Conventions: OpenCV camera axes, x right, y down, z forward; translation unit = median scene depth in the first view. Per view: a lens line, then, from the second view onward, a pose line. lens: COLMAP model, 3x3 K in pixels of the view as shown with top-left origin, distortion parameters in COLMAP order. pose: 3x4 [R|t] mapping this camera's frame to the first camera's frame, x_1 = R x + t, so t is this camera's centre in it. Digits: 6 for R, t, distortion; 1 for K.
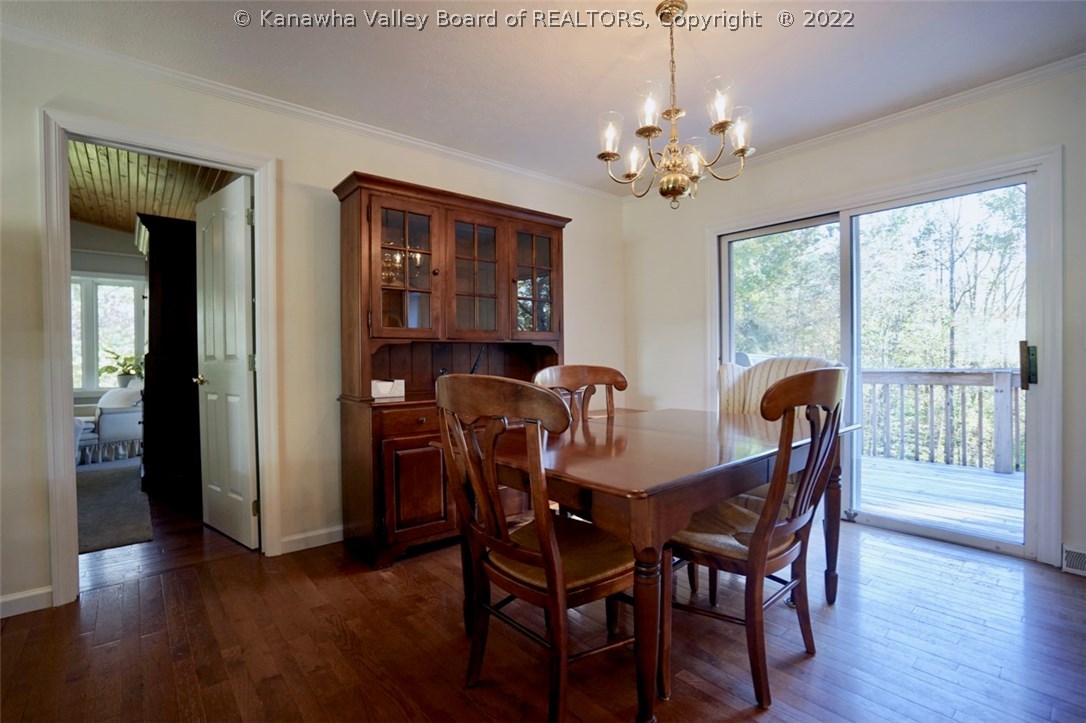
lens RADIAL K [[508.6, 0, 543.0], [0, 508.6, 361.5], [0, 0, 1]] dist [-0.032191, 0.016645]
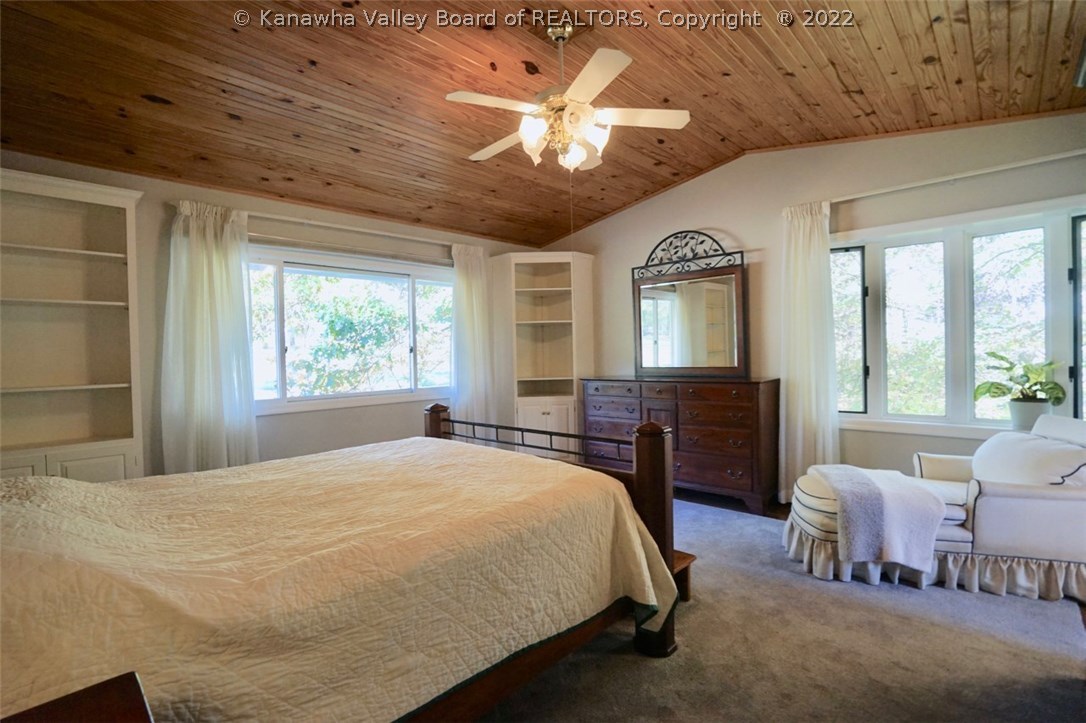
lens RADIAL K [[508.6, 0, 543.0], [0, 508.6, 361.5], [0, 0, 1]] dist [-0.032191, 0.016645]
pose [[0.135549, 0.026350, -0.990420, -0.444196], [0.007154, 0.999594, 0.027573, -0.035104], [0.990745, -0.010823, 0.135305, 0.496955]]
